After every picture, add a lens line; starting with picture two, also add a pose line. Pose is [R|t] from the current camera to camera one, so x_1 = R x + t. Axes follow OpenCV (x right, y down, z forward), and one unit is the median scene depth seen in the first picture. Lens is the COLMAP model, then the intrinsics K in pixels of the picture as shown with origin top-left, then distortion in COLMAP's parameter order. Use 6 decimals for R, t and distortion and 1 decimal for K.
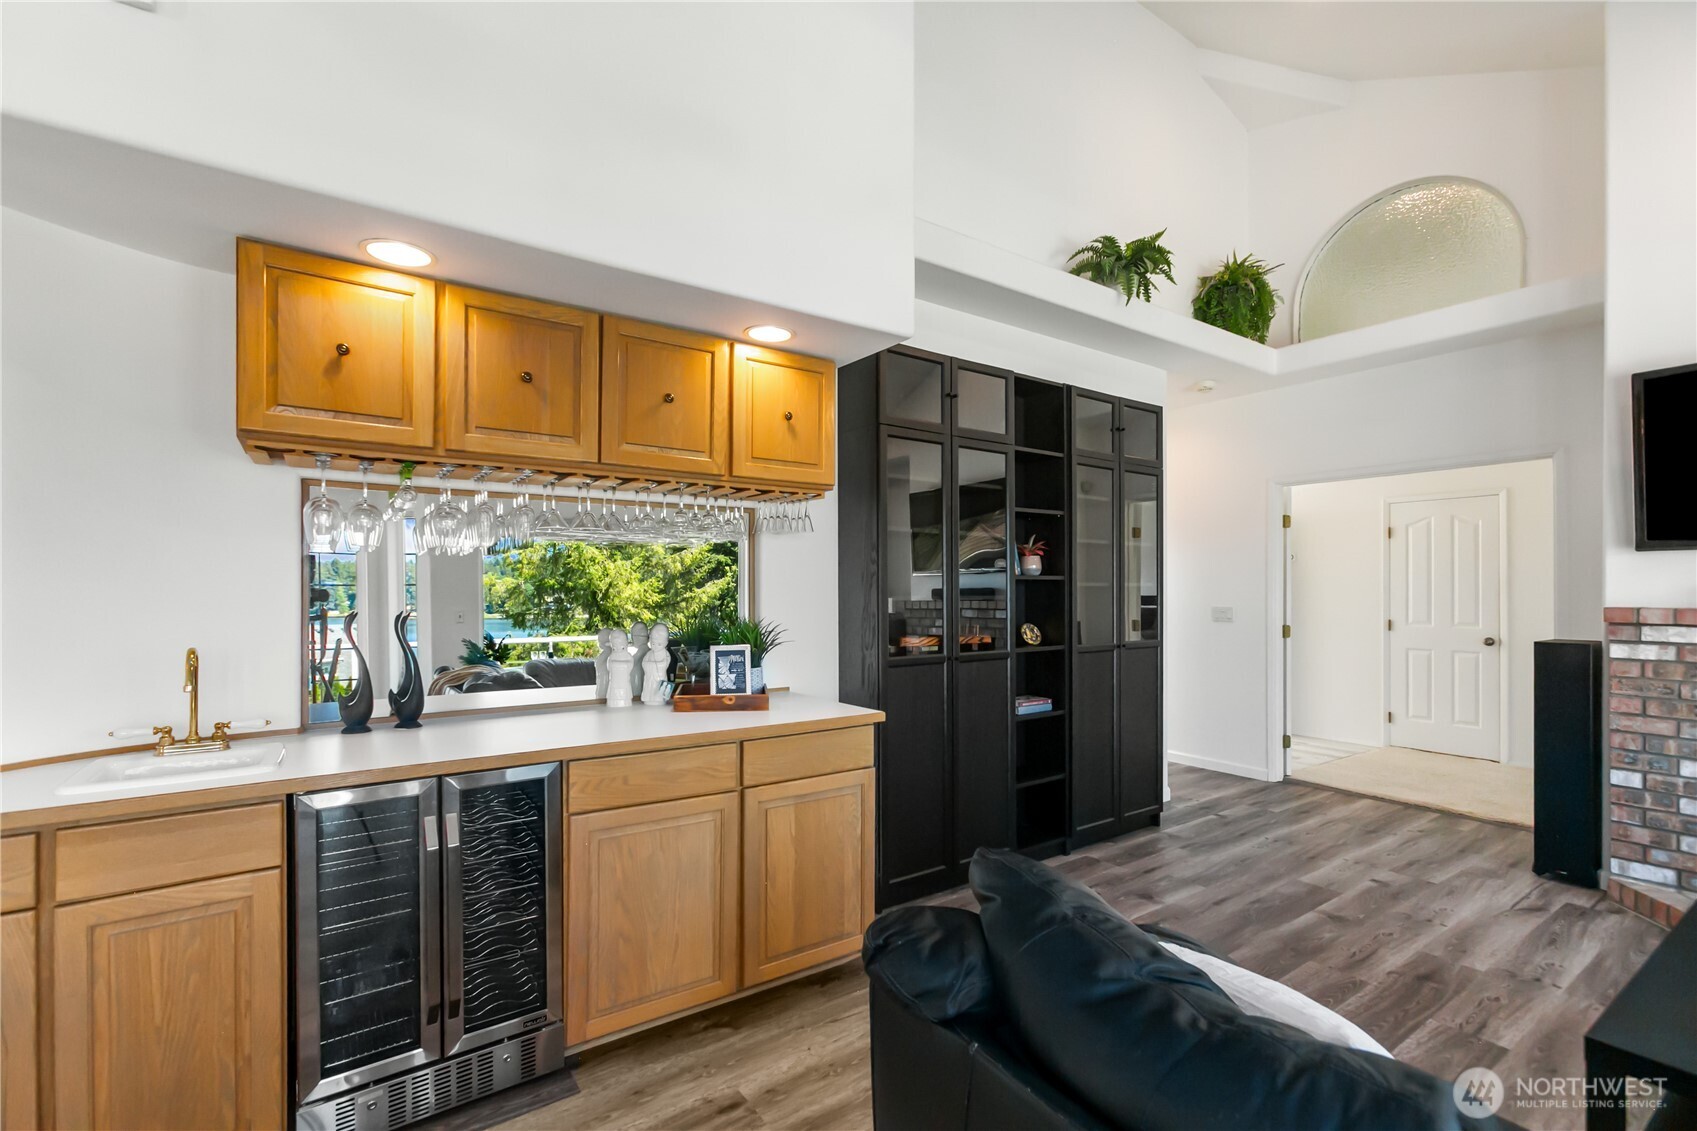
lens RADIAL K [[742.3, 0, 849.2], [0, 742.3, 587.5], [0, 0, 1]] dist [0.001950, 0.000447]
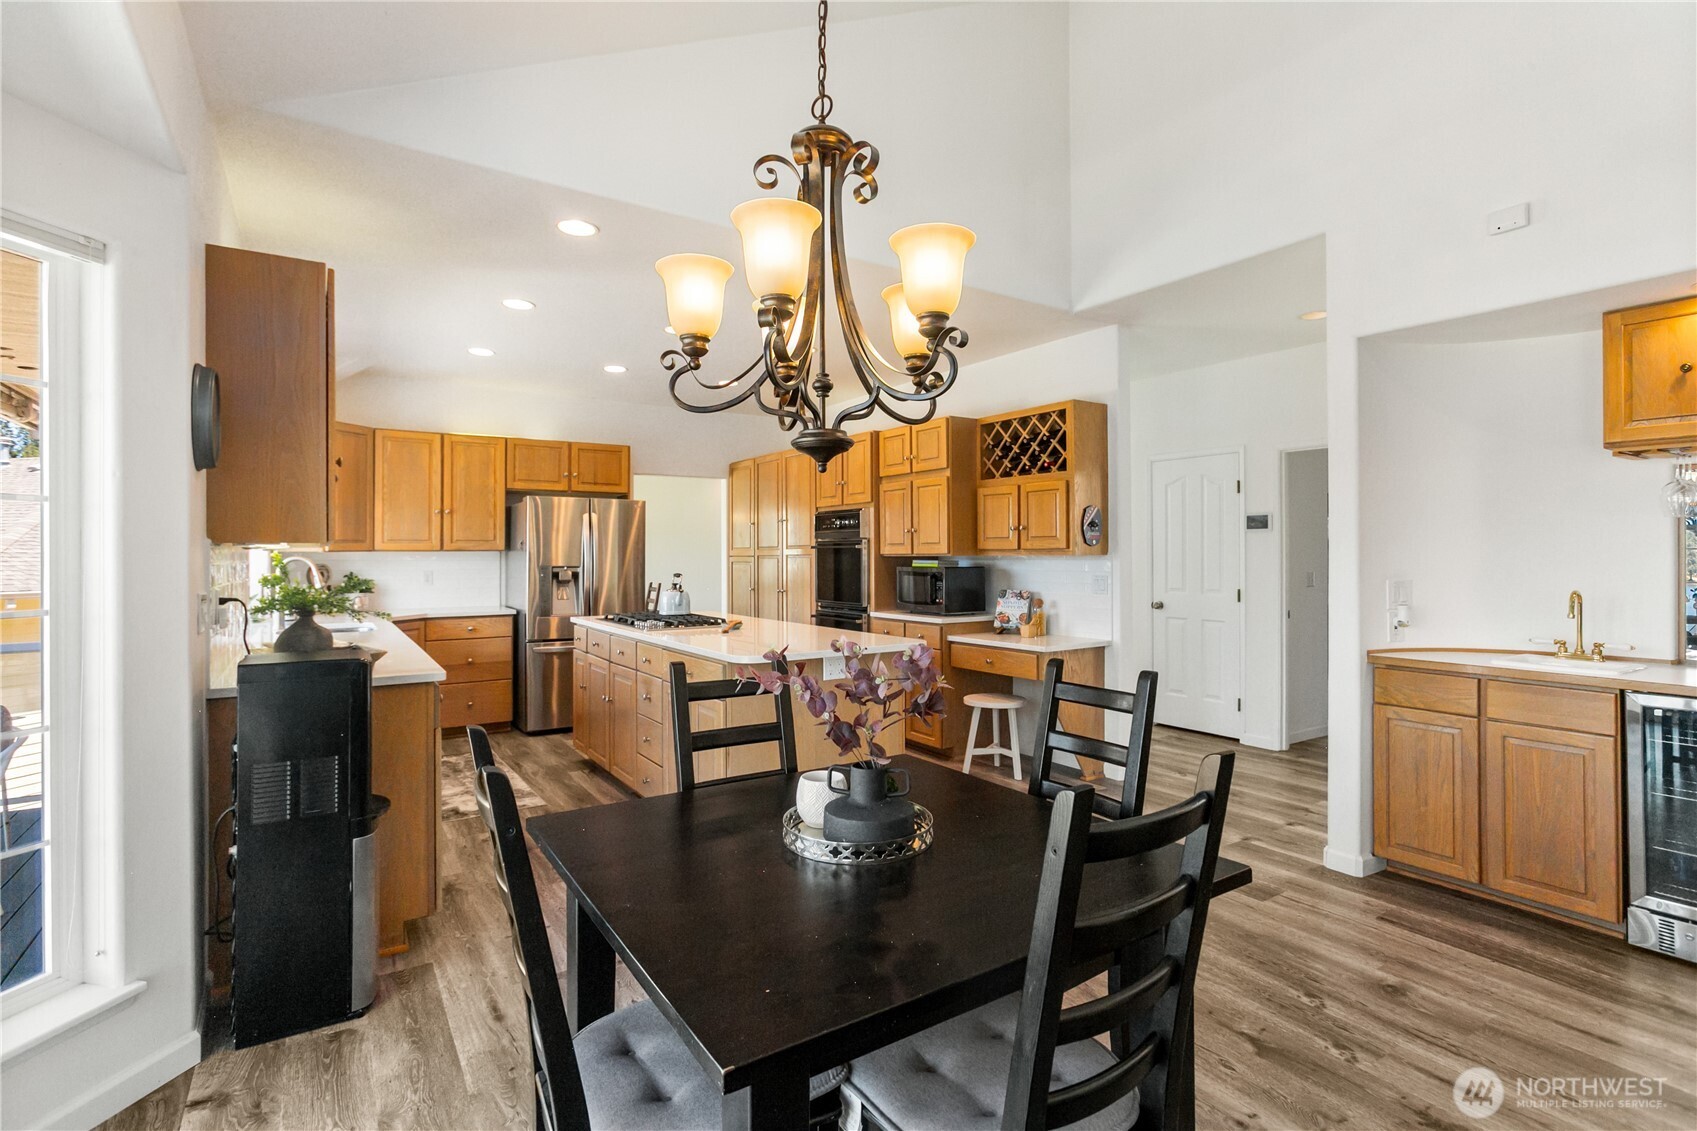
lens RADIAL K [[792.9, 0, 855.7], [0, 792.9, 553.5], [0, 0, 1]] dist [0.000802, 0.000601]
pose [[-0.010827, -0.004100, -0.999933, 0.669833], [0.000885, 0.999991, -0.004110, 0.007014], [0.999941, -0.000929, -0.010823, -0.403550]]
